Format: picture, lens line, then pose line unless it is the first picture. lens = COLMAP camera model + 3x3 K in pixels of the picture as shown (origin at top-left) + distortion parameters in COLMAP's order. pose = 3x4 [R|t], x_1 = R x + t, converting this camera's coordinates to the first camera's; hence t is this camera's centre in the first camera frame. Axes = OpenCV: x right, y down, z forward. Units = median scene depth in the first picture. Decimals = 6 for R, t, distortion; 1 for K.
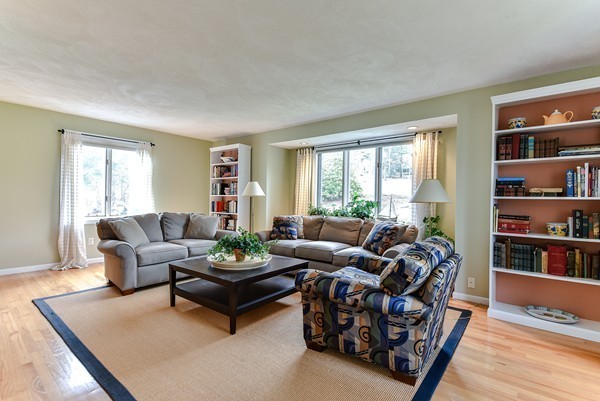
lens RADIAL K [[294.3, 0, 302.2], [0, 294.3, 203.0], [0, 0, 1]] dist [-0.000489, -0.000677]
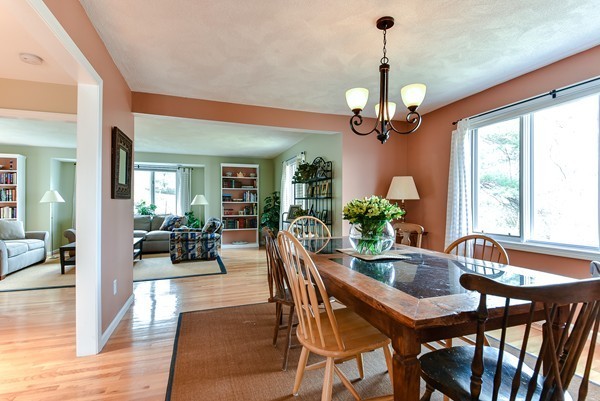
lens RADIAL K [[294.3, 0, 300.5], [0, 294.3, 201.8], [0, 0, 1]] dist [-0.000489, -0.000677]
pose [[0.545326, -0.011666, 0.838143, -1.175047], [0.020714, 0.999785, 0.000438, -0.009030], [-0.837968, 0.017123, 0.545450, -1.014372]]
